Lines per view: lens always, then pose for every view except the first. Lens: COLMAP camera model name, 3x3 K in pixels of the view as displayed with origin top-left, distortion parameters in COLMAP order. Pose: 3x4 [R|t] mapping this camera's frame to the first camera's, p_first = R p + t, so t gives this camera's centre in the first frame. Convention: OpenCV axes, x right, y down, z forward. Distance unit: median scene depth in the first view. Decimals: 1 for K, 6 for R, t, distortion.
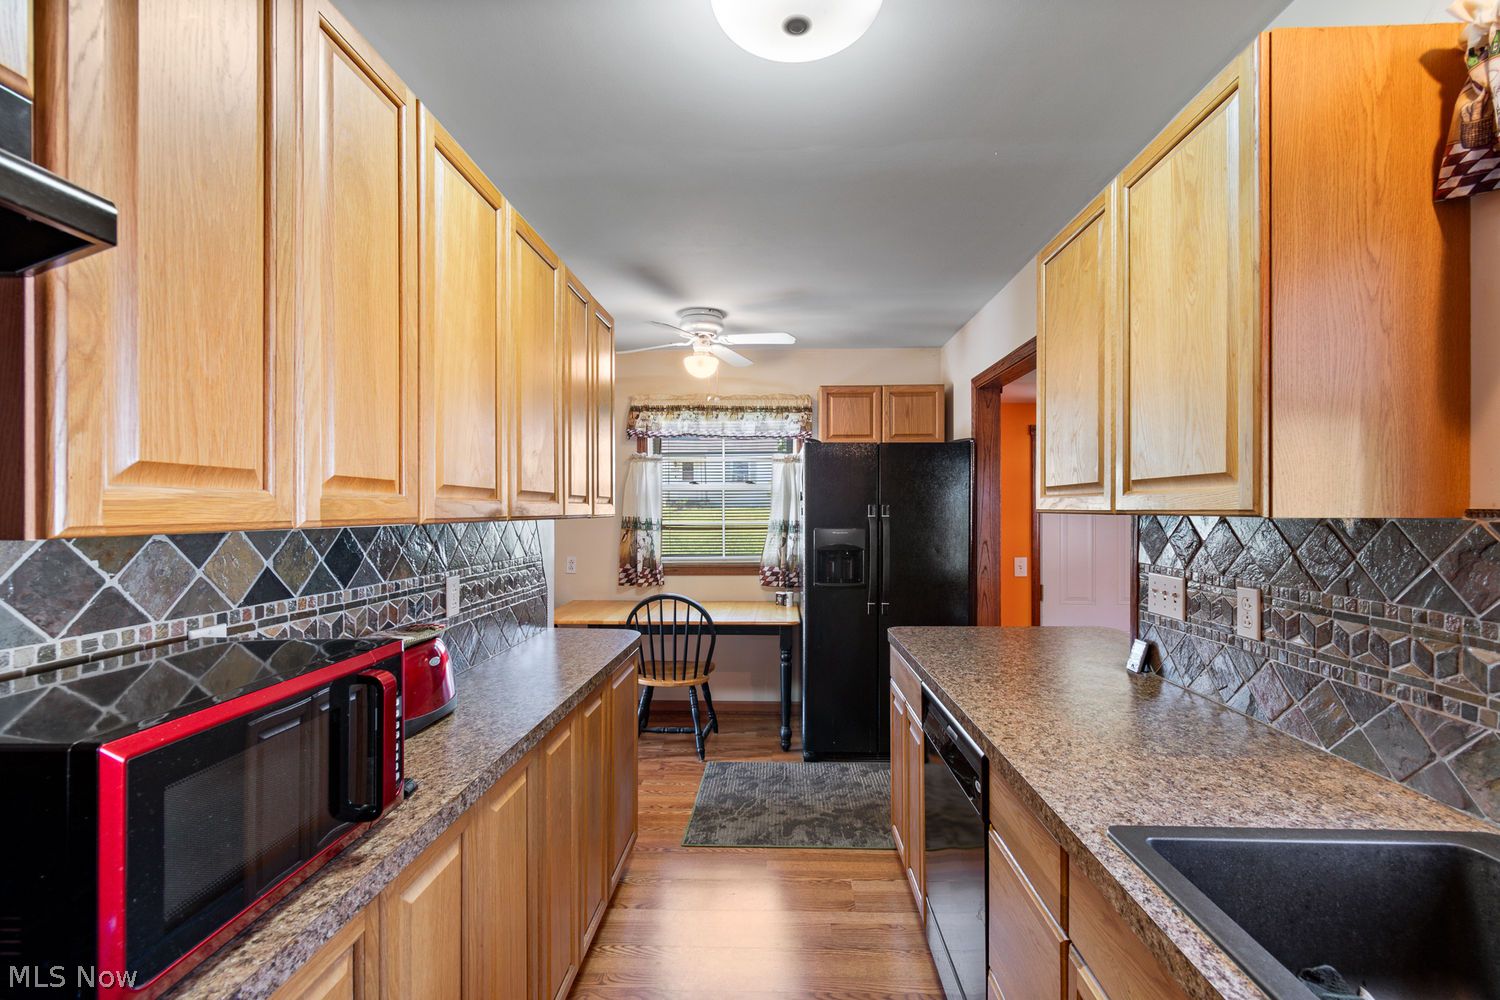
lens RADIAL K [[671.7, 0, 758.1], [0, 671.7, 500.5], [0, 0, 1]] dist [-0.000506, -0.000605]
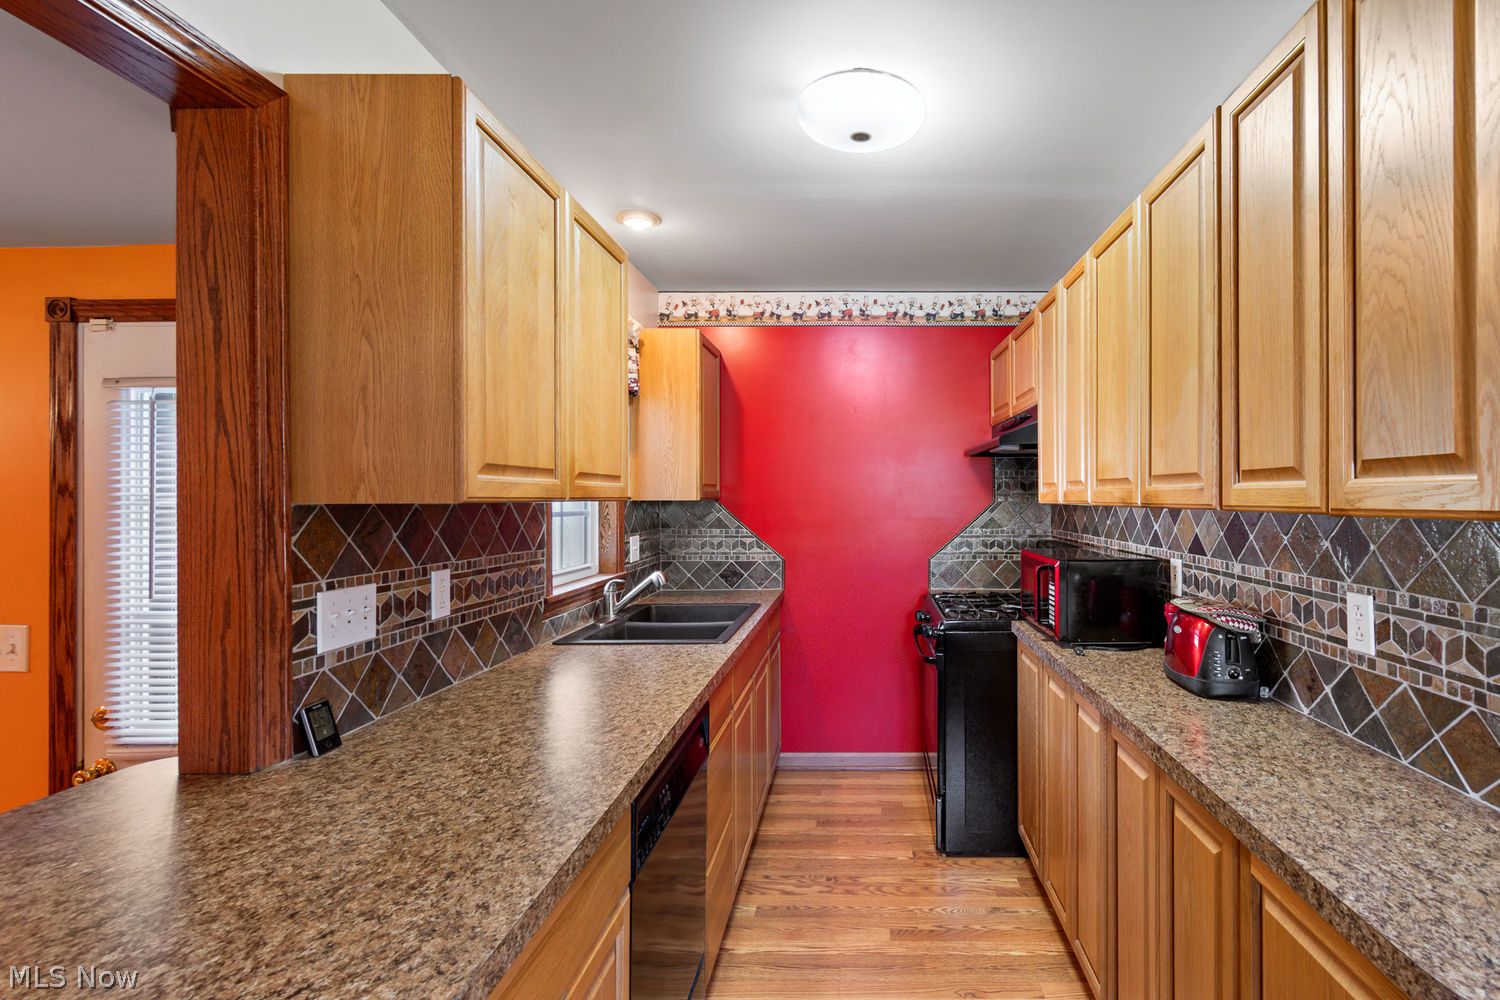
lens RADIAL K [[715.8, 0, 866.7], [0, 715.8, 496.4], [0, 0, 1]] dist [0.000773, -0.000975]
pose [[-0.999097, 0.002203, -0.042438, 0.104905], [0.002833, 0.999887, -0.014768, 0.032082], [0.042400, -0.014875, -0.998990, 2.350892]]
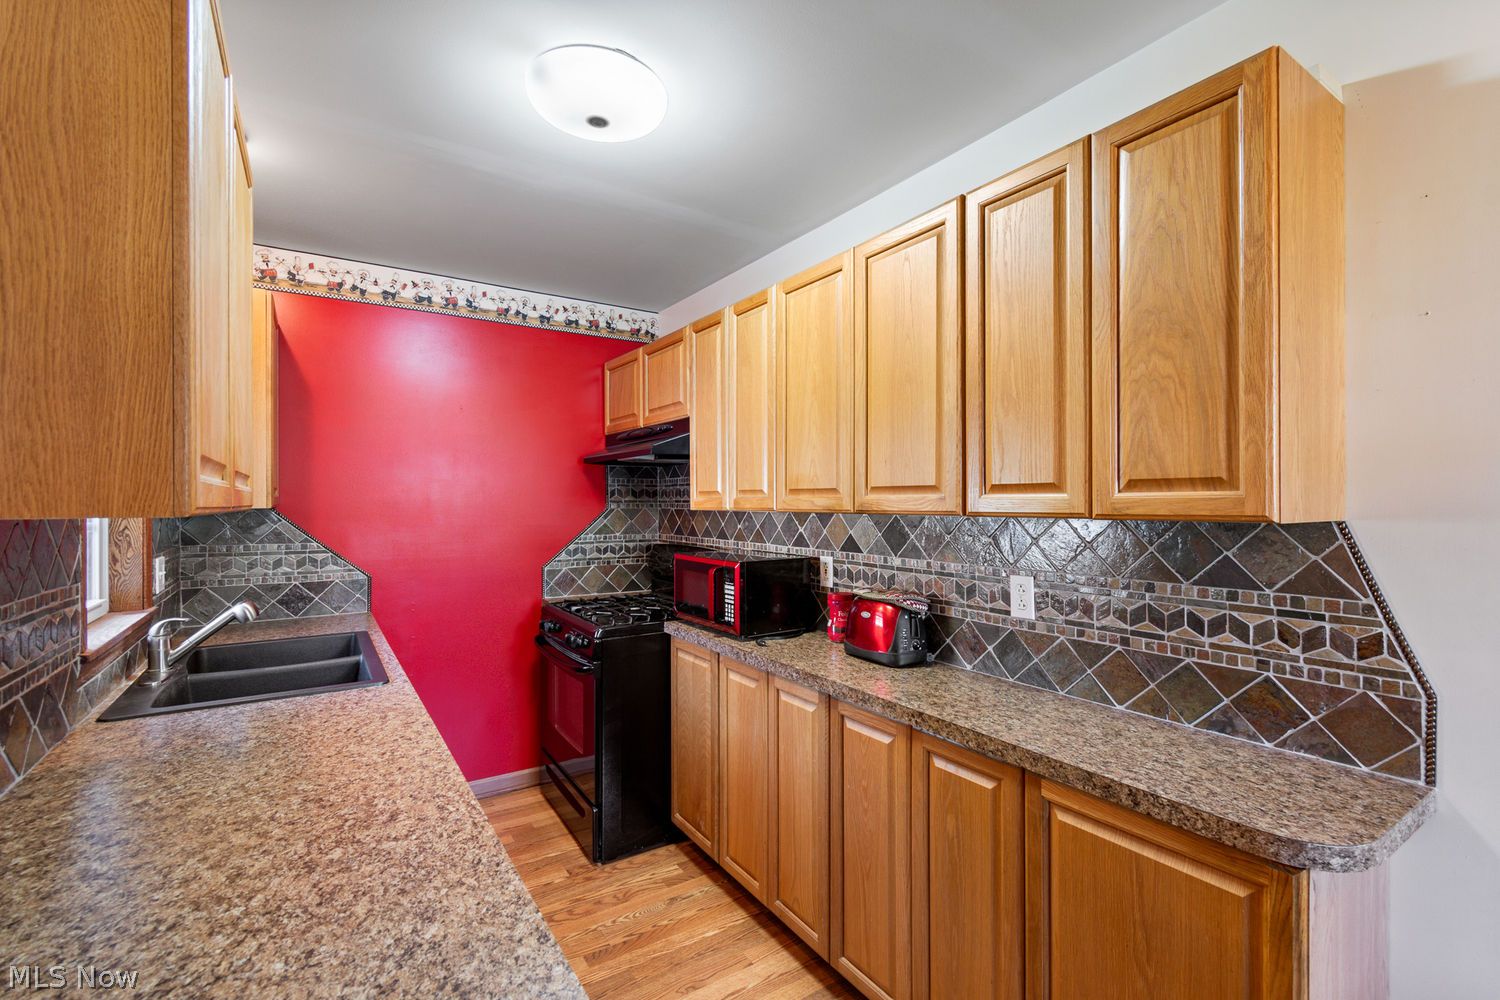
lens RADIAL K [[664.1, 0, 761.2], [0, 664.1, 501.8], [0, 0, 1]] dist [0.001361, -0.000403]
pose [[-0.811594, 0.000741, -0.584221, 0.522063], [0.009265, 0.999890, -0.011603, 0.023985], [0.584148, -0.014829, -0.811511, 2.121929]]
